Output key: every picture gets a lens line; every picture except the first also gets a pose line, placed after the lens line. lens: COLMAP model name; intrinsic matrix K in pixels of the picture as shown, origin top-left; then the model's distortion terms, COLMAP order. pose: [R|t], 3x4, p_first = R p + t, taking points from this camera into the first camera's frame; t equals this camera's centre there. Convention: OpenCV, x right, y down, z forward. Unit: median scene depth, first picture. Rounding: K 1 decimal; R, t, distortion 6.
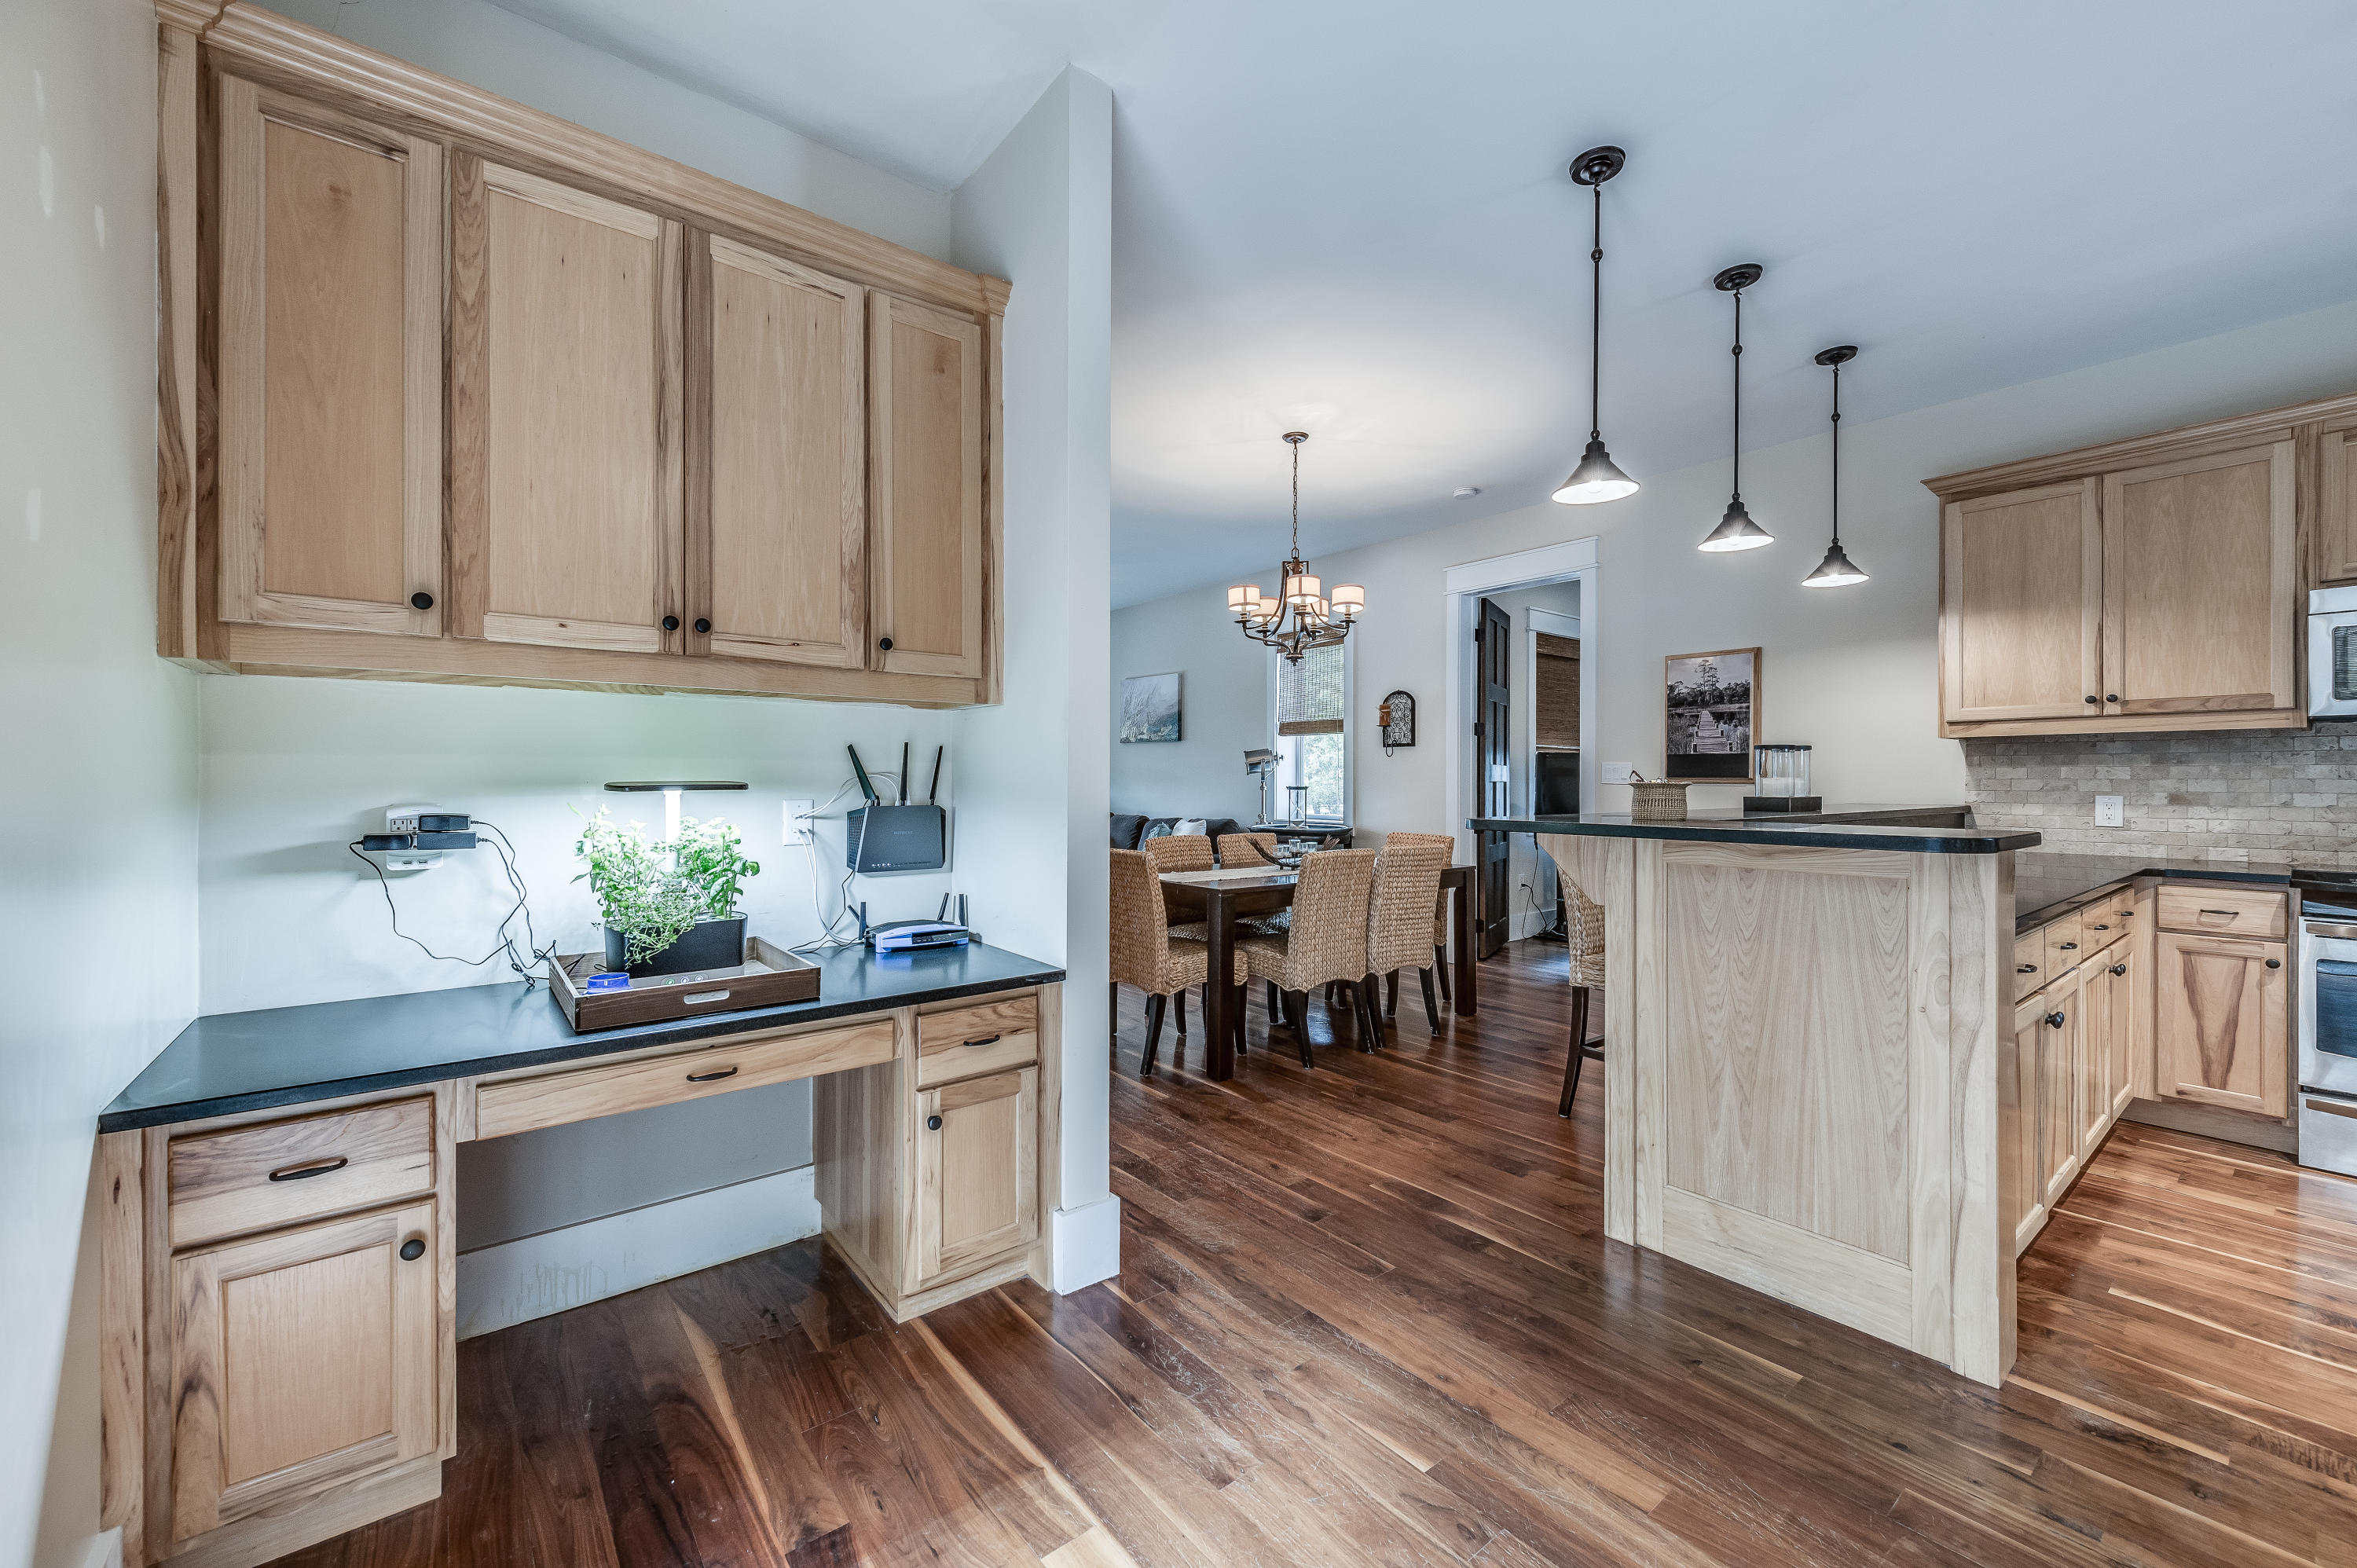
lens RADIAL K [[935.4, 0, 1173.6], [0, 935.4, 779.4], [0, 0, 1]] dist [0.008664, -0.003706]
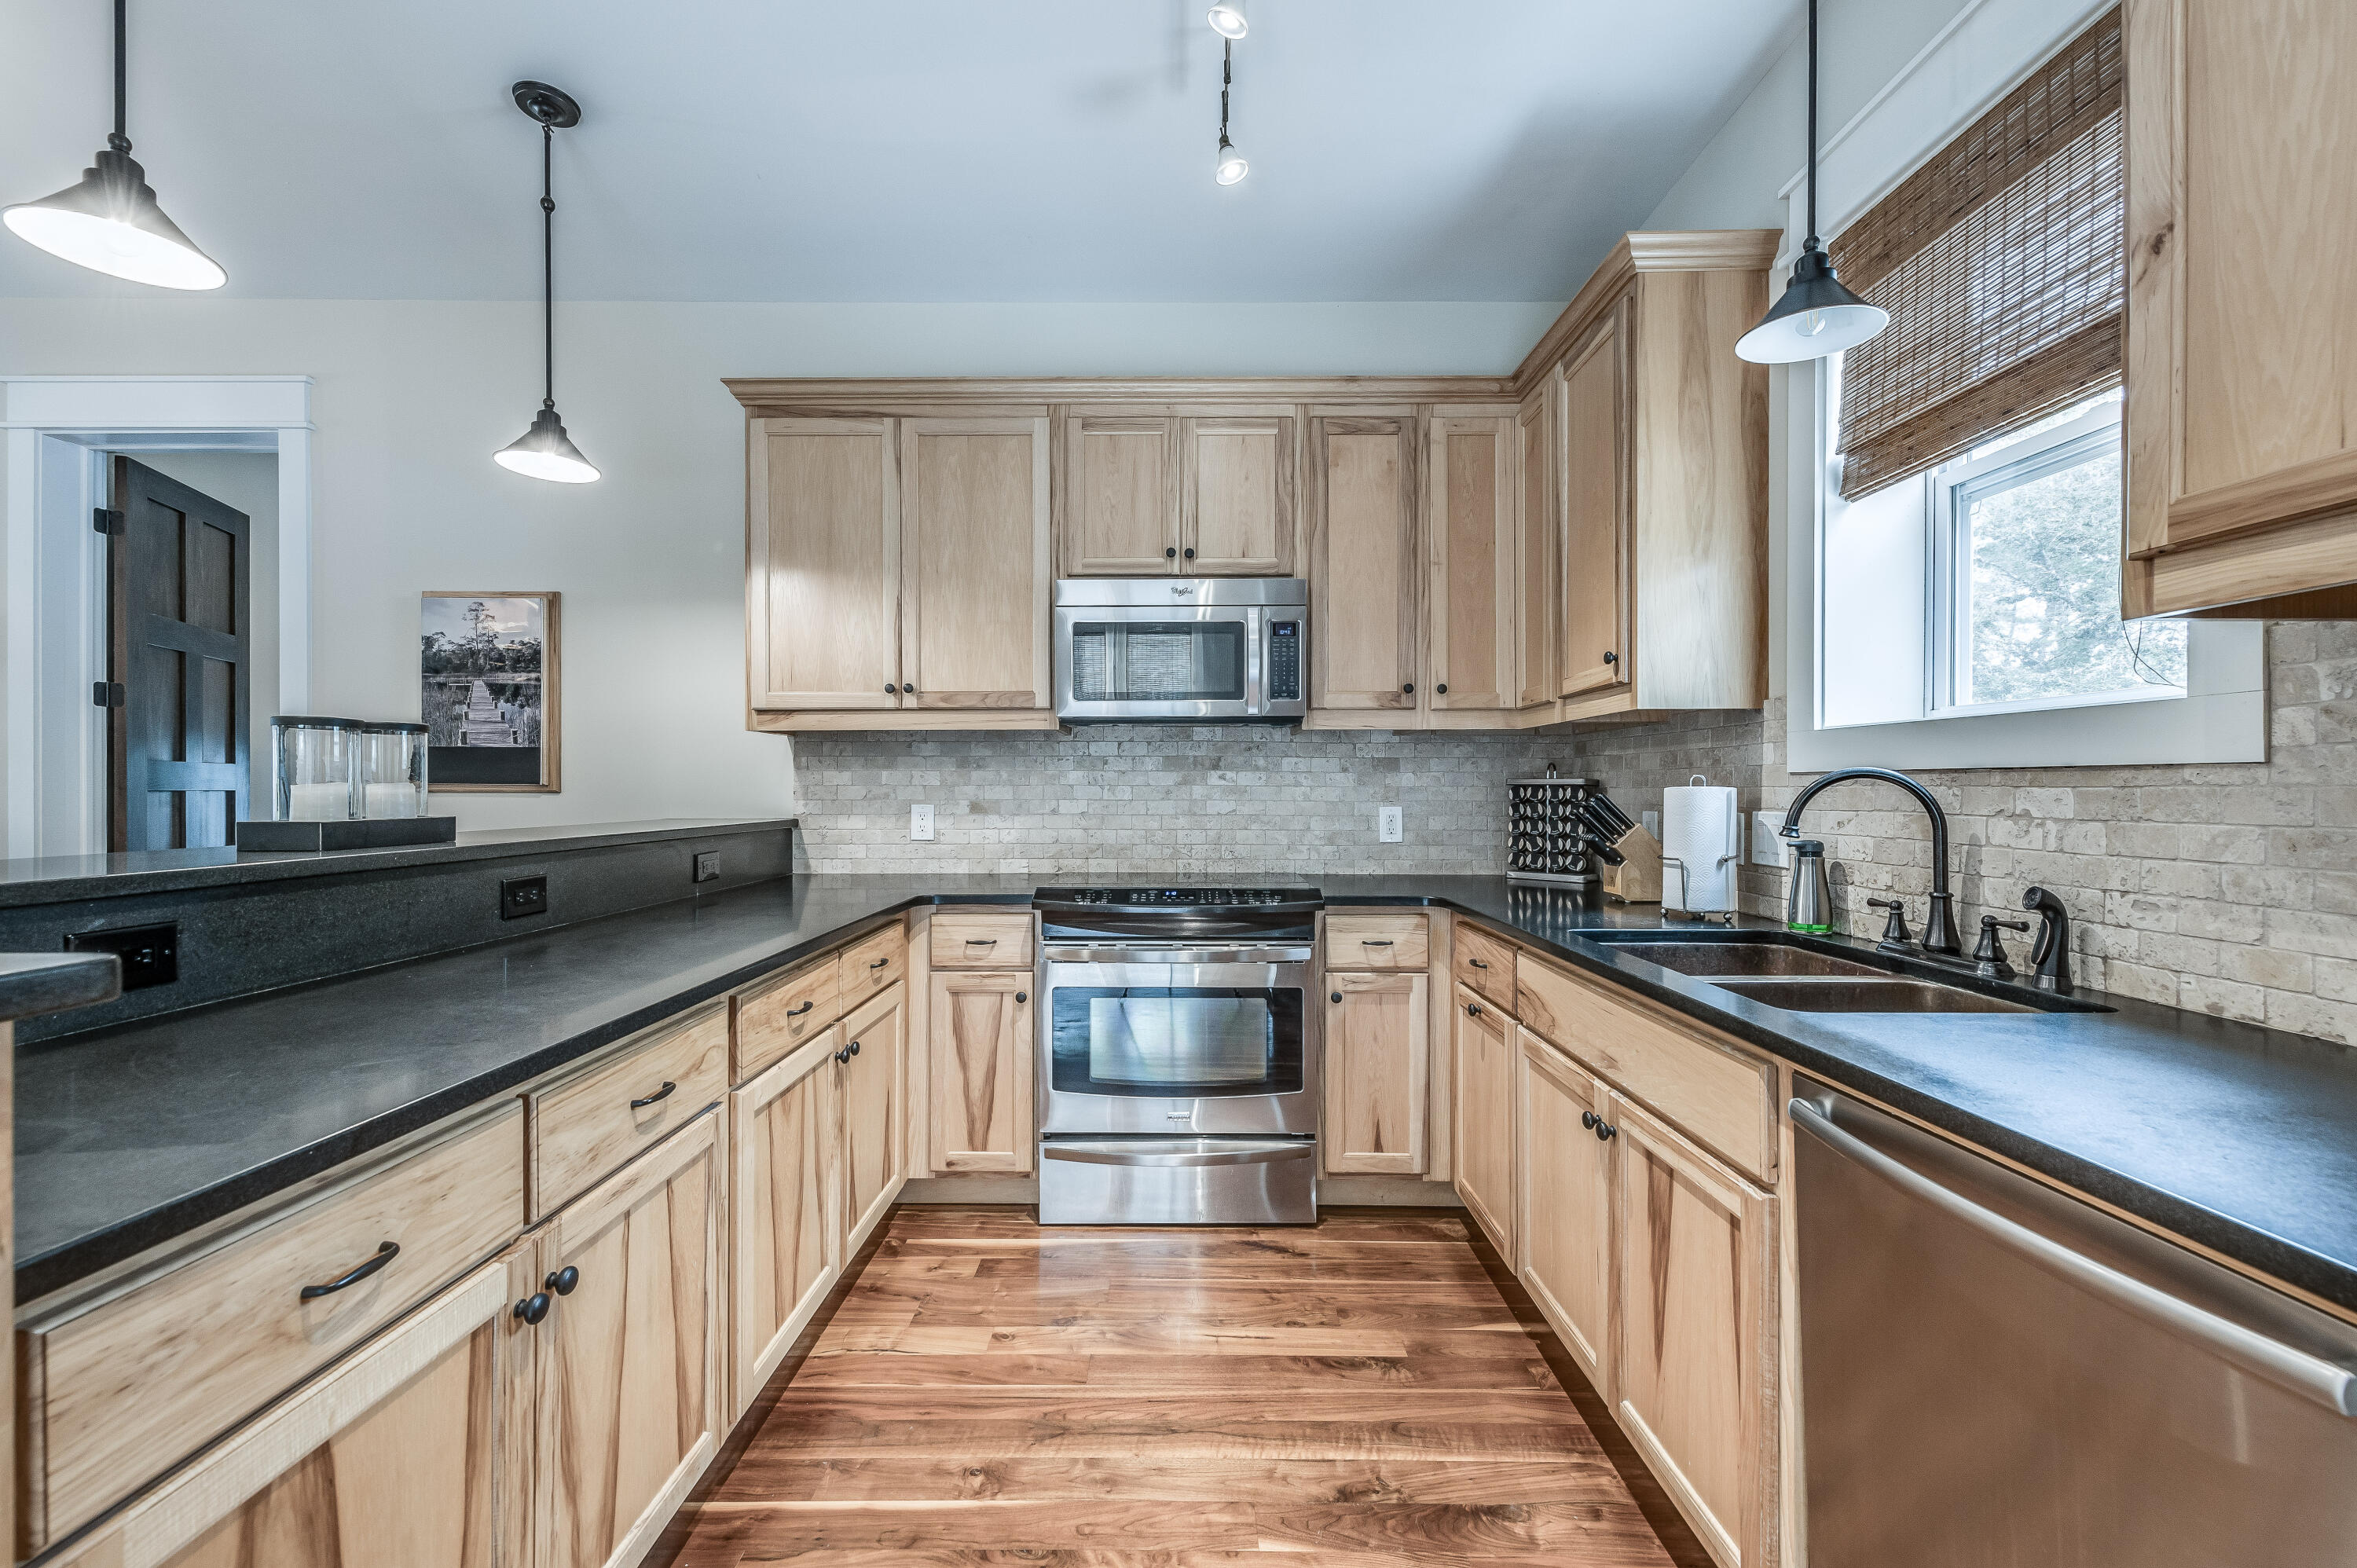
lens RADIAL K [[935.4, 0, 1161.5], [0, 935.4, 789.1], [0, 0, 1]] dist [0.008664, -0.003706]
pose [[0.632541, -0.003772, 0.774518, 0.481243], [0.000883, 0.999991, 0.004149, -0.000133], [-0.774526, -0.001941, 0.632539, 0.291833]]
